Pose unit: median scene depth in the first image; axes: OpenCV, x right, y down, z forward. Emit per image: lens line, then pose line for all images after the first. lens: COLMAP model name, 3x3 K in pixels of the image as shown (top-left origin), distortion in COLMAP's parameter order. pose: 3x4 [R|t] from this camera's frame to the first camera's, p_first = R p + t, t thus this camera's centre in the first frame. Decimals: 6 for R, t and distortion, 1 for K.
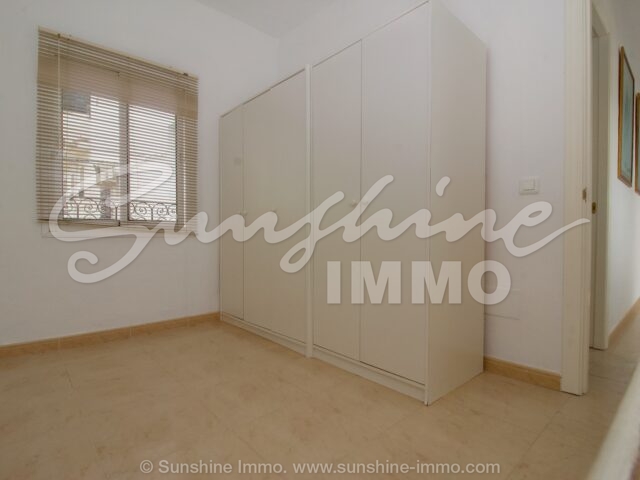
lens RADIAL K [[344.6, 0, 318.7], [0, 344.6, 238.1], [0, 0, 1]] dist [-0.016764, -0.001857]
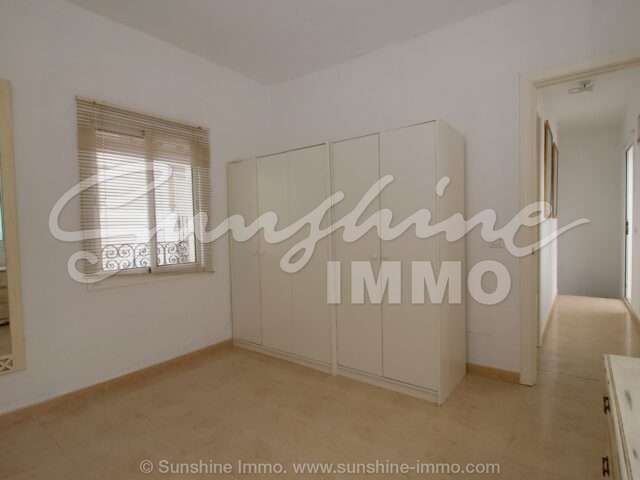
lens RADIAL K [[344.6, 0, 322.9], [0, 344.6, 242.3], [0, 0, 1]] dist [-0.016764, -0.001857]
pose [[0.982099, -0.035412, 0.185007, -0.281391], [0.030562, 0.999112, 0.029005, -0.172206], [-0.185870, -0.022832, 0.982309, -0.204270]]
